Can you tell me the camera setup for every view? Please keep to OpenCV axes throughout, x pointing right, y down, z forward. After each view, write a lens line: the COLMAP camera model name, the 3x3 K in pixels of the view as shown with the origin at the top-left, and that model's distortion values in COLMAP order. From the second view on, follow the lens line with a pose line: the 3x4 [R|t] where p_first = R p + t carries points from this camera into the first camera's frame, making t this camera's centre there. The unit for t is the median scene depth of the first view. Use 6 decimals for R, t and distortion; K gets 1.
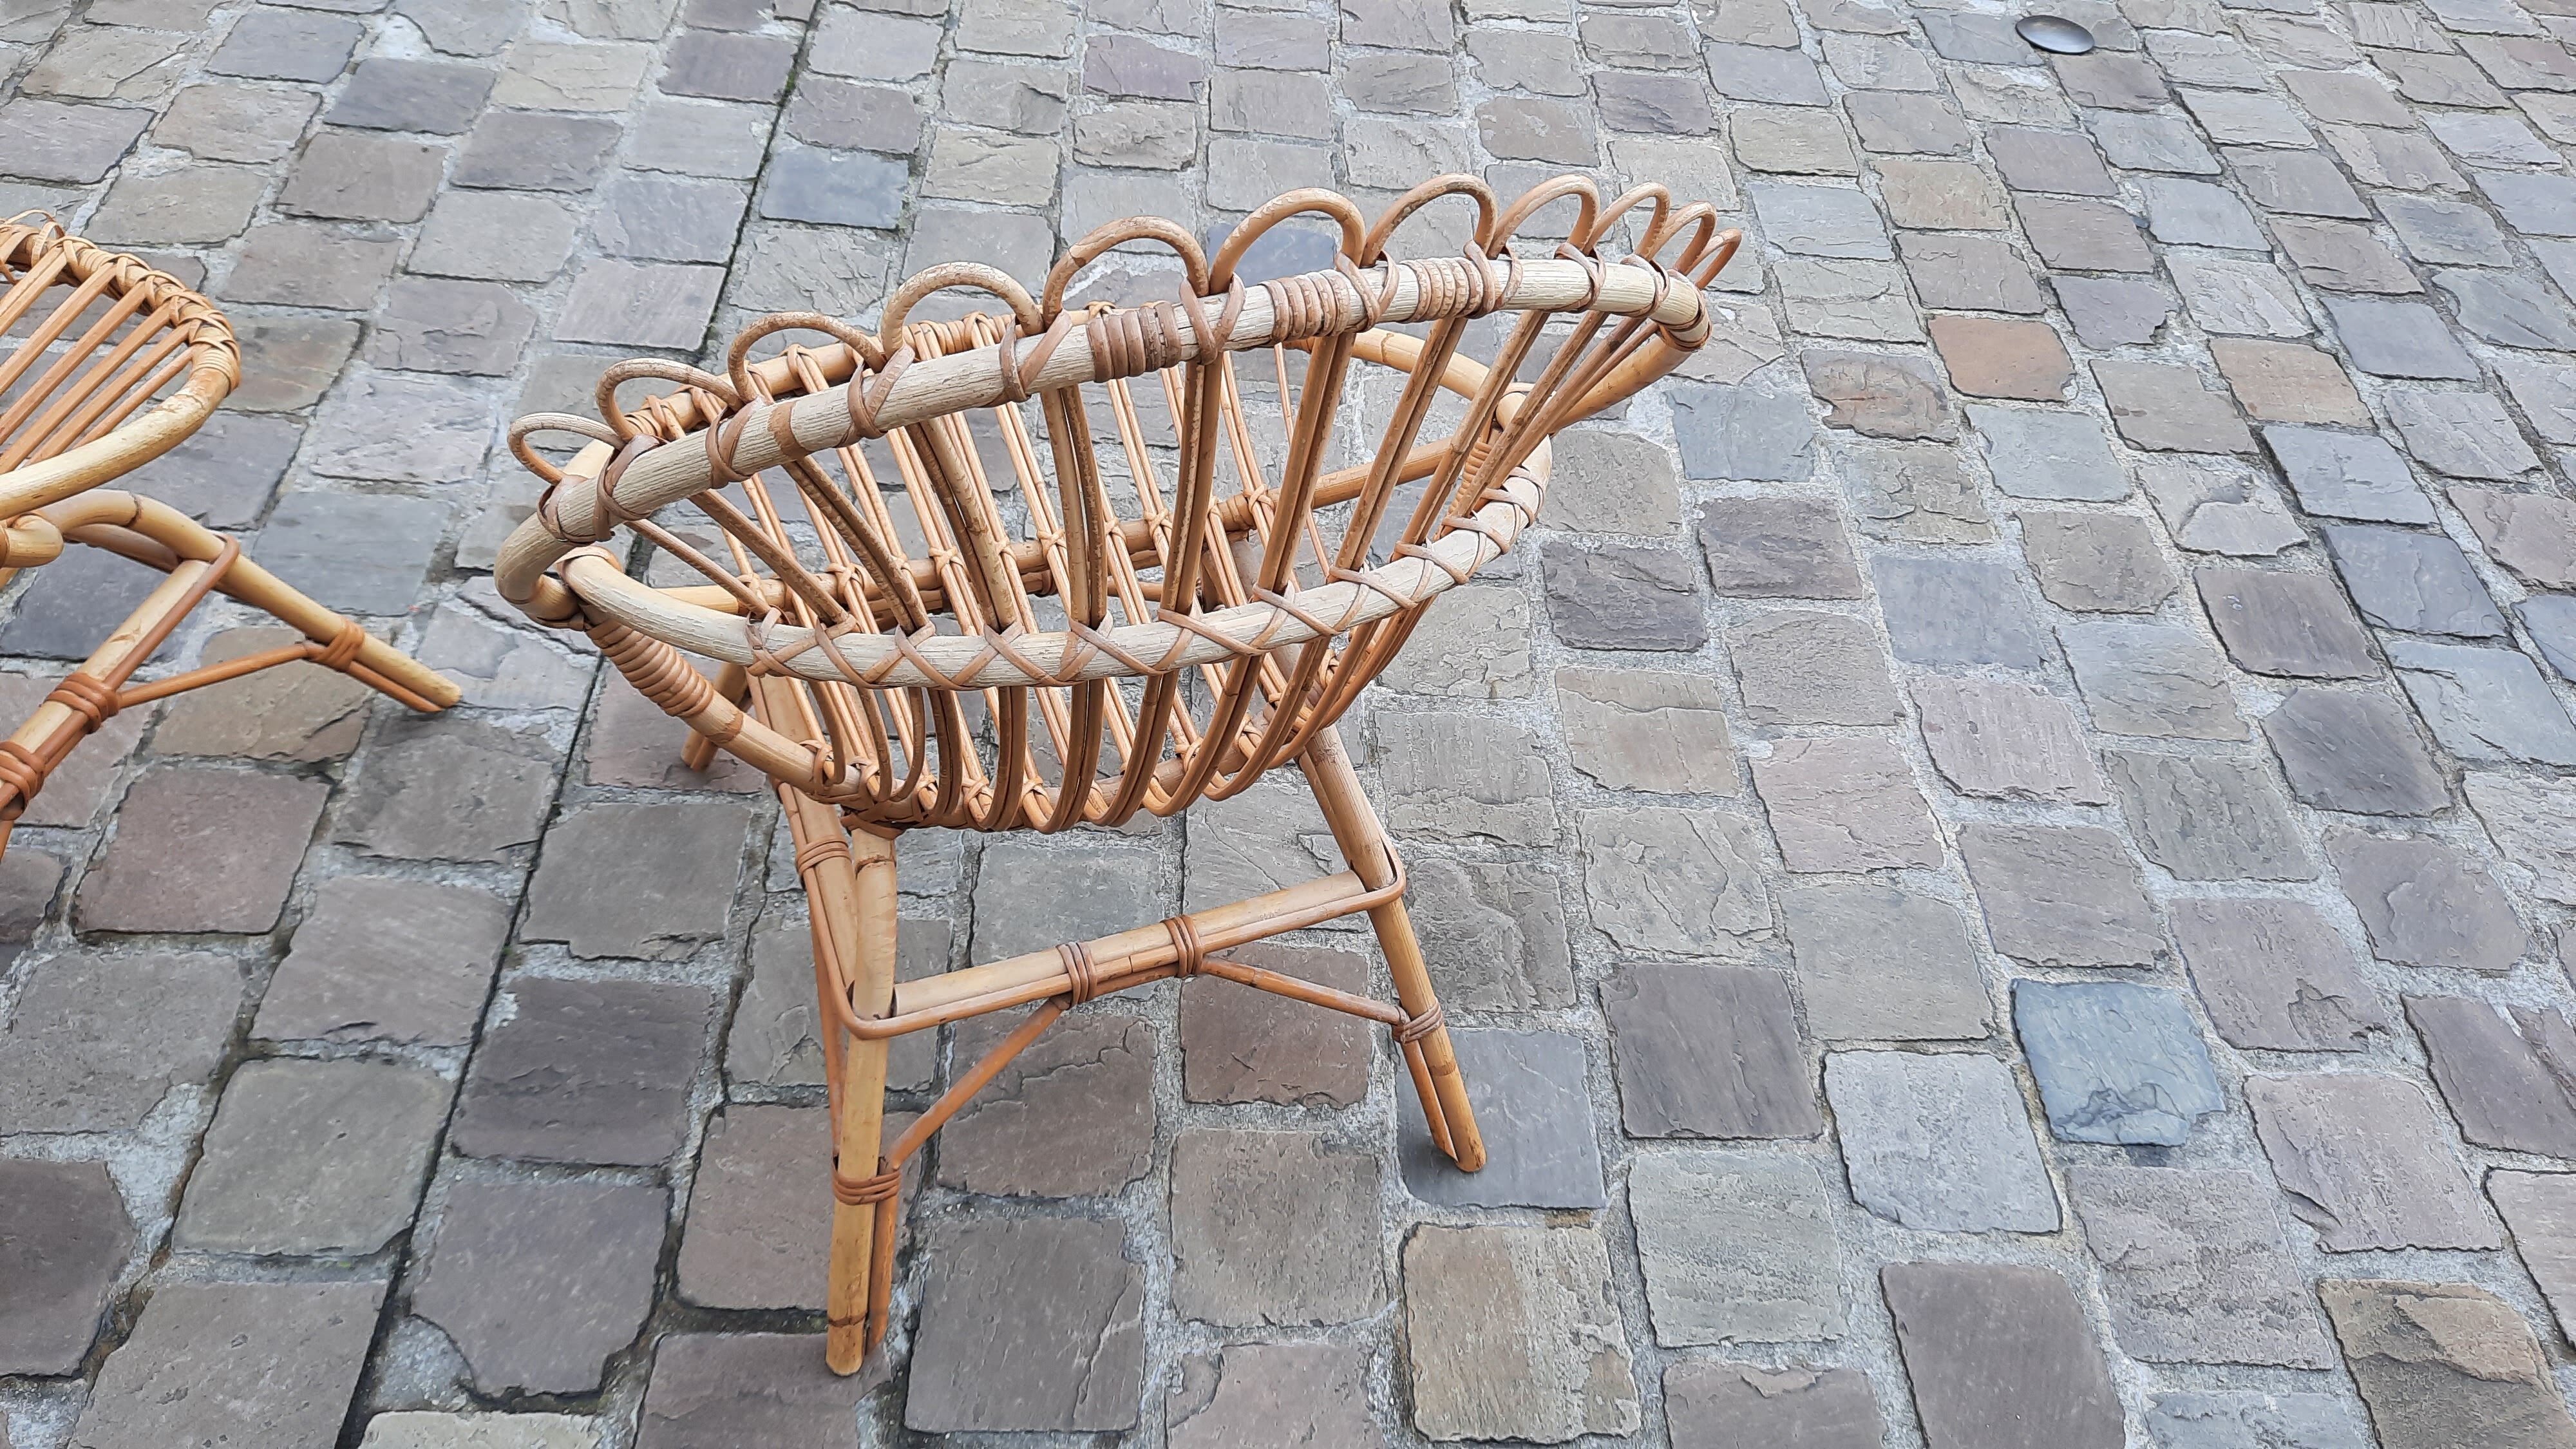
lens RADIAL K [[1873.1, 0, 1287.7], [0, 1873.1, 717.0], [0, 0, 1]] dist [0.050613, -0.052005]
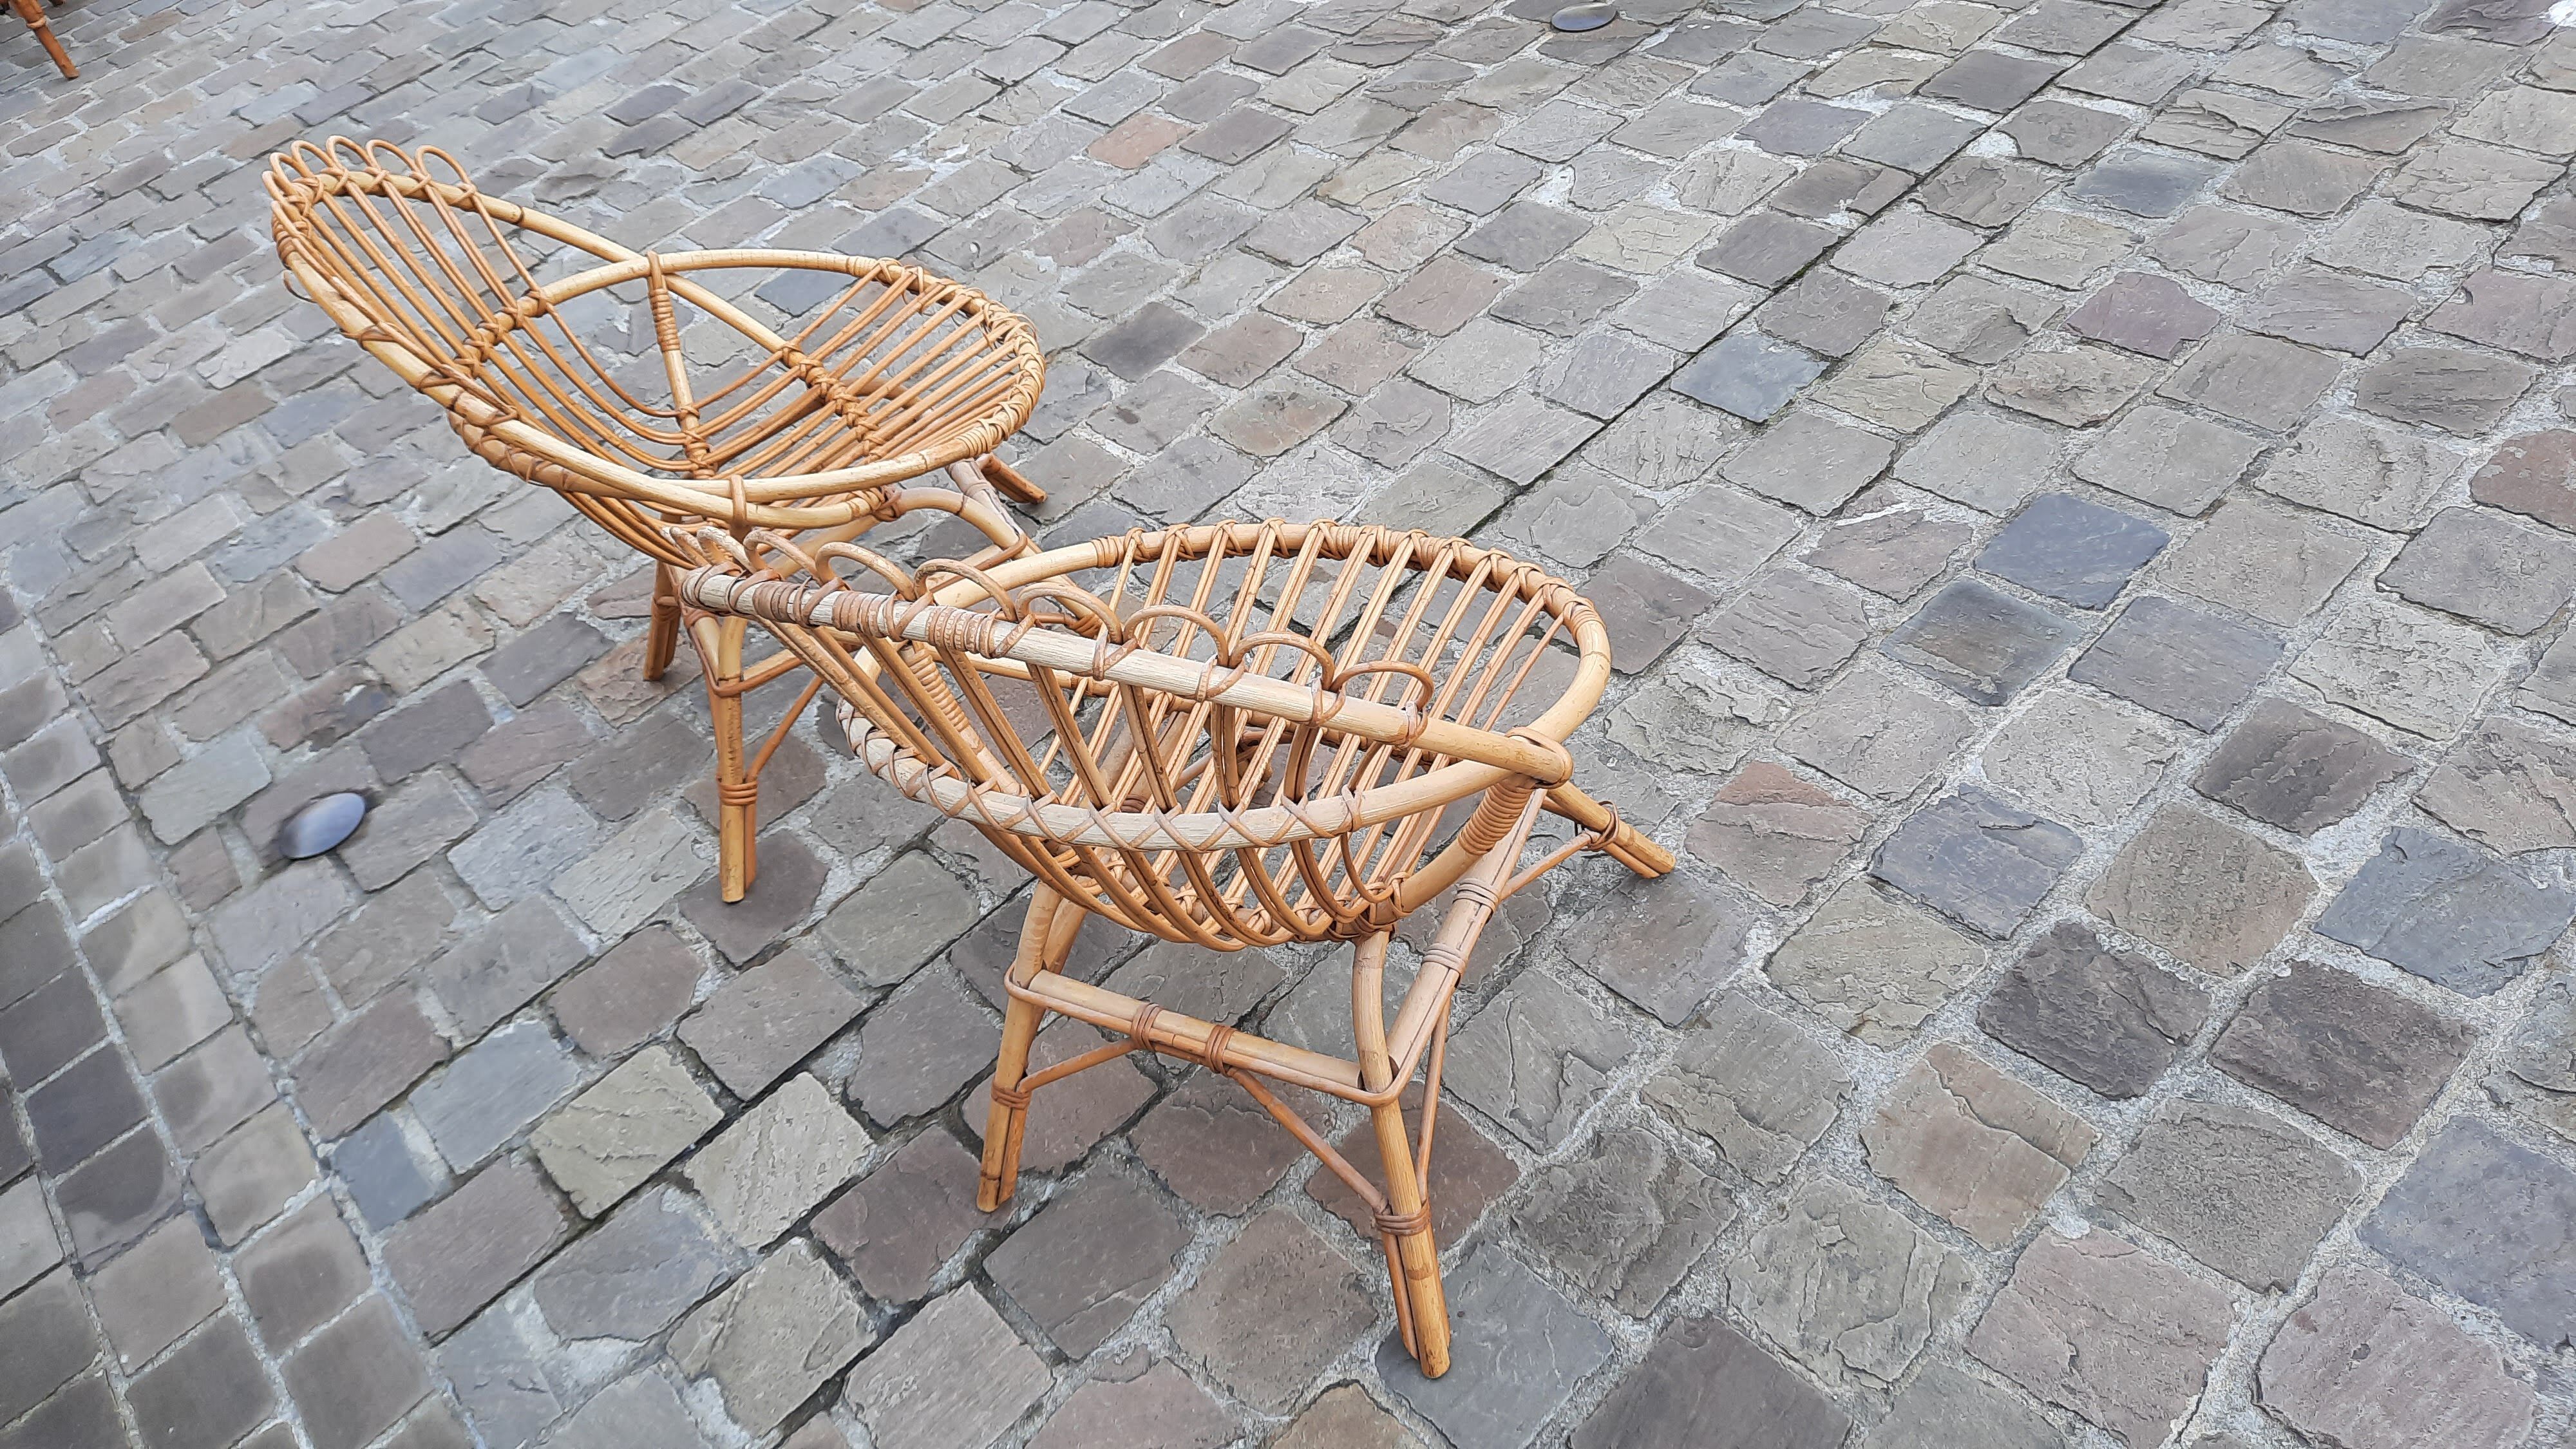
lens RADIAL K [[1873.1, 0, 1294.6], [0, 1873.1, 713.9], [0, 0, 1]] dist [0.050613, -0.052005]
pose [[0.616903, 0.343263, -0.708238, 0.684034], [-0.346253, 0.926483, 0.147440, -0.251366], [0.706781, 0.154274, 0.690406, 0.109145]]
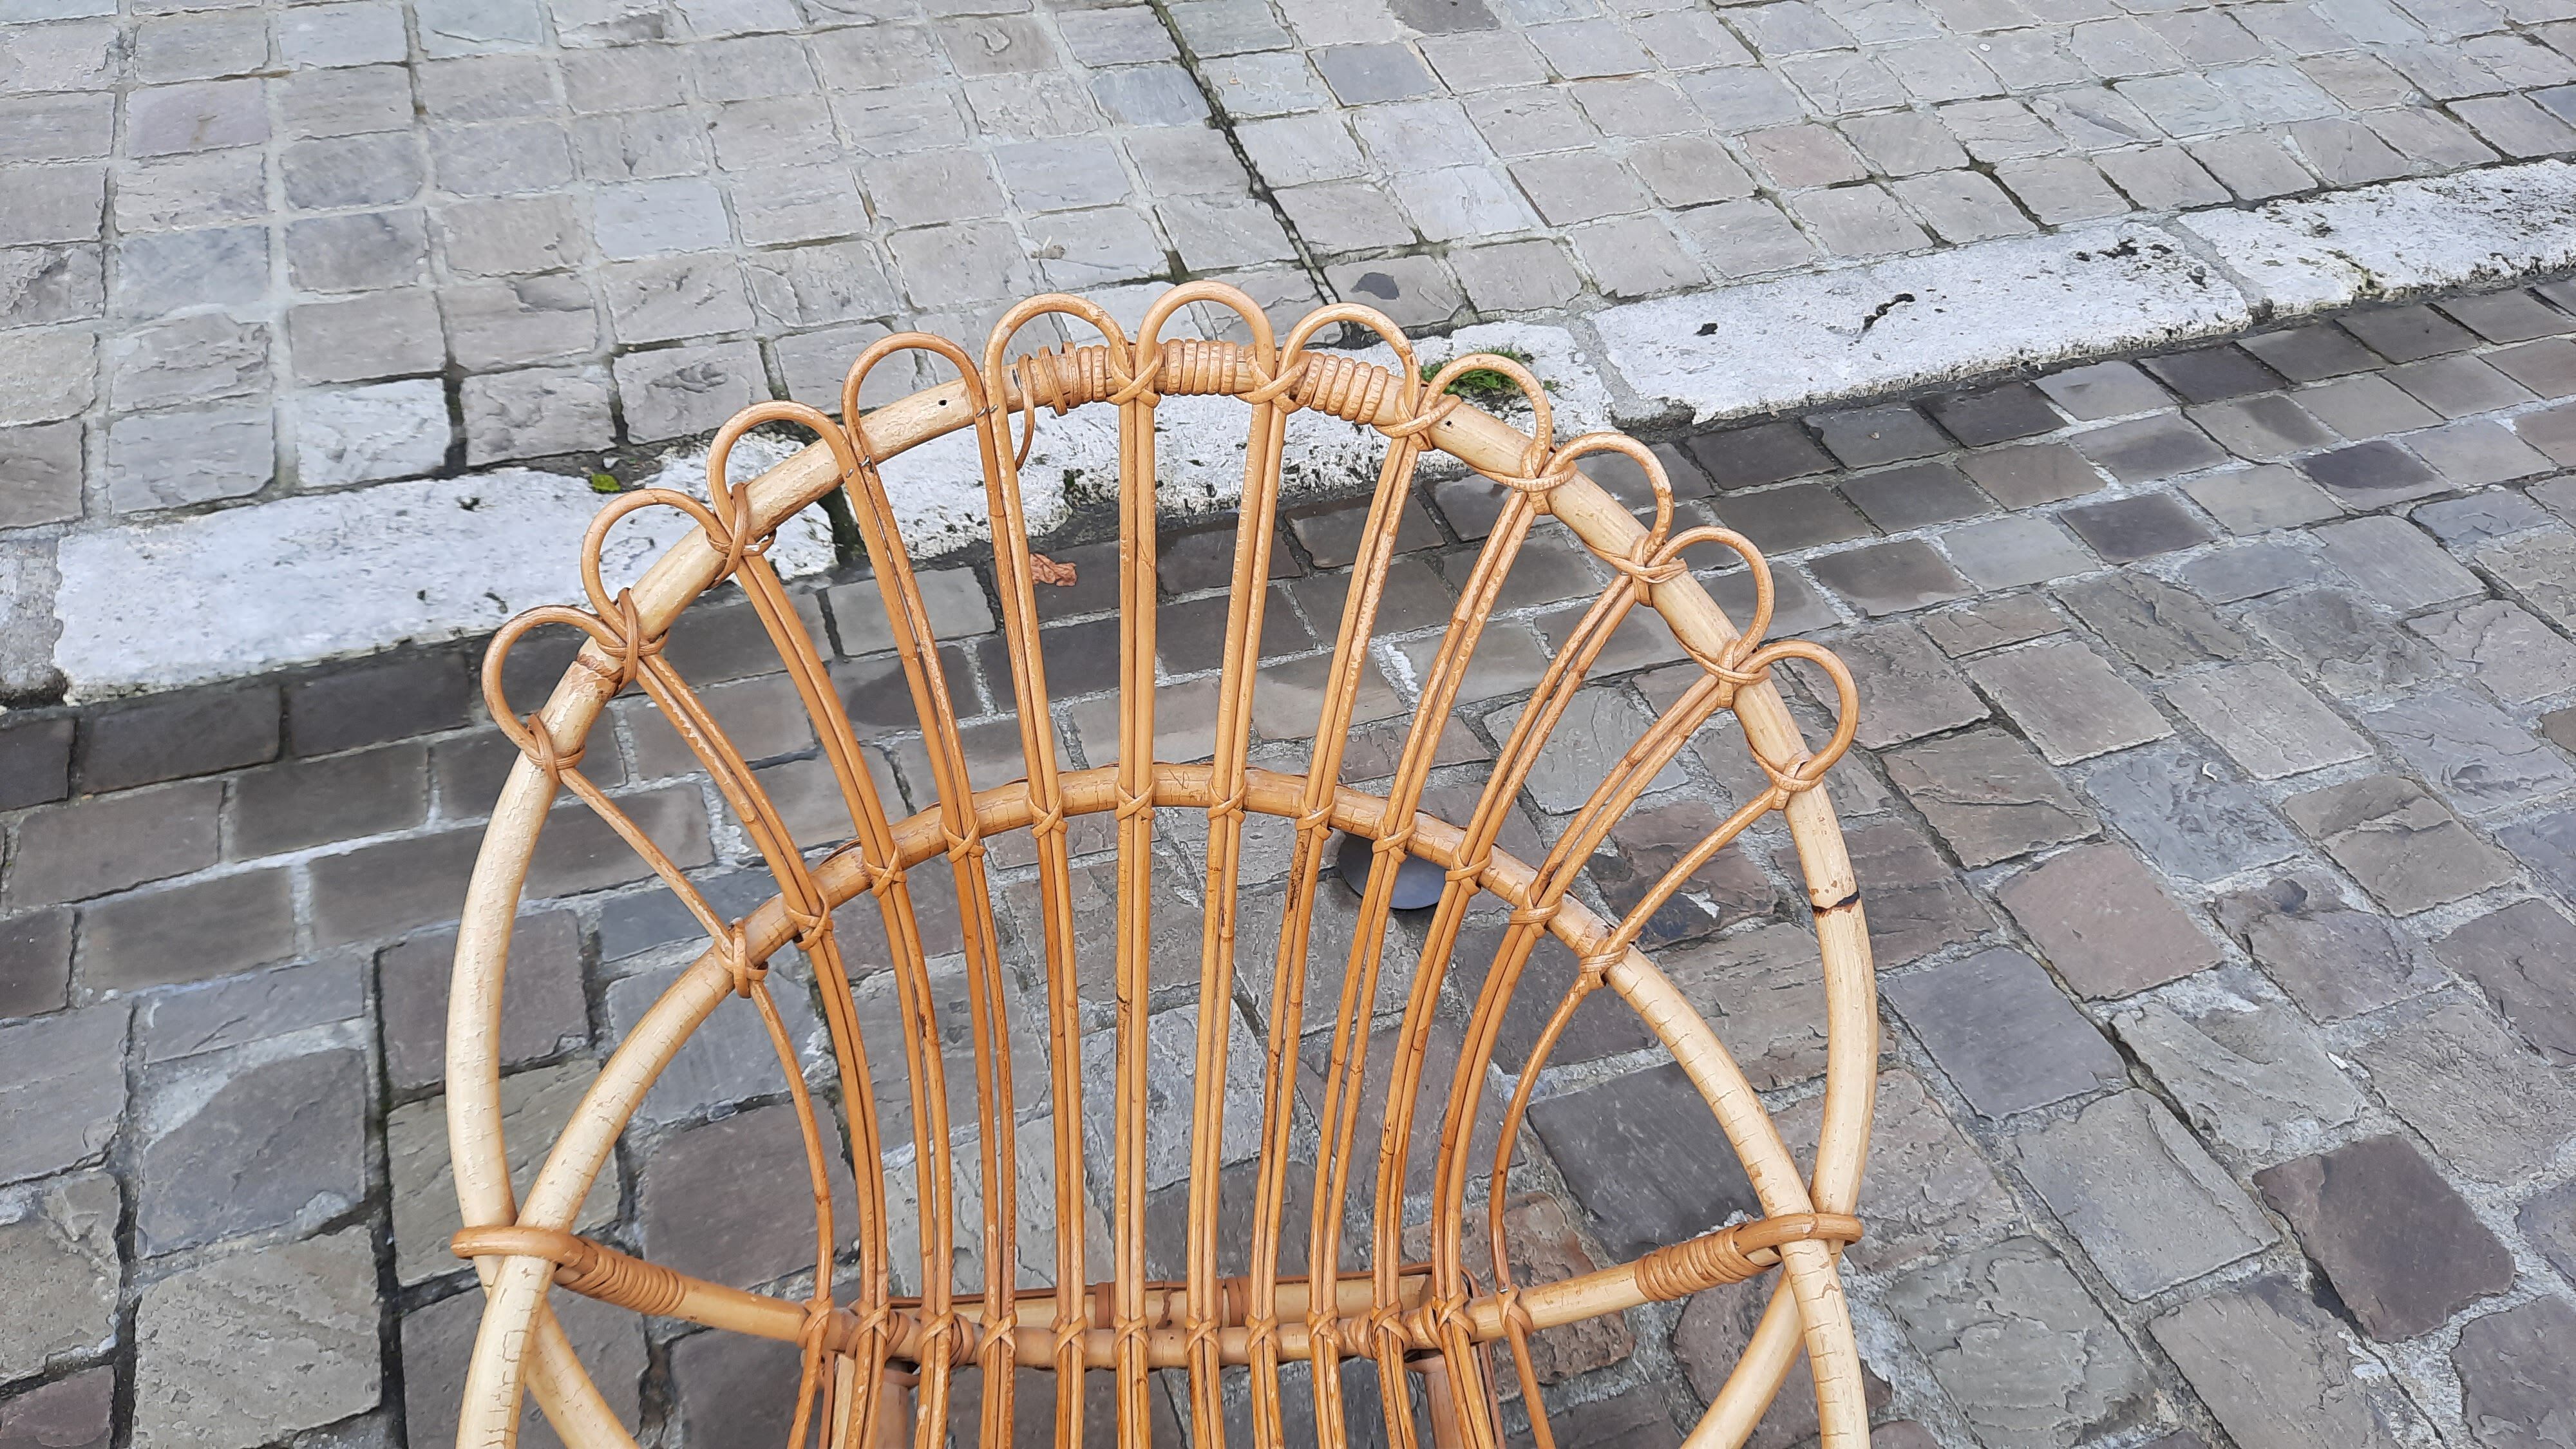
lens RADIAL K [[1873.1, 0, 1287.7], [0, 1873.1, 727.5], [0, 0, 1]] dist [0.050613, -0.052005]
pose [[-0.920002, 0.126246, -0.371023, -0.505127], [-0.370021, 0.032176, 0.928466, -0.687950], [0.129153, 0.991477, 0.017112, 0.557337]]
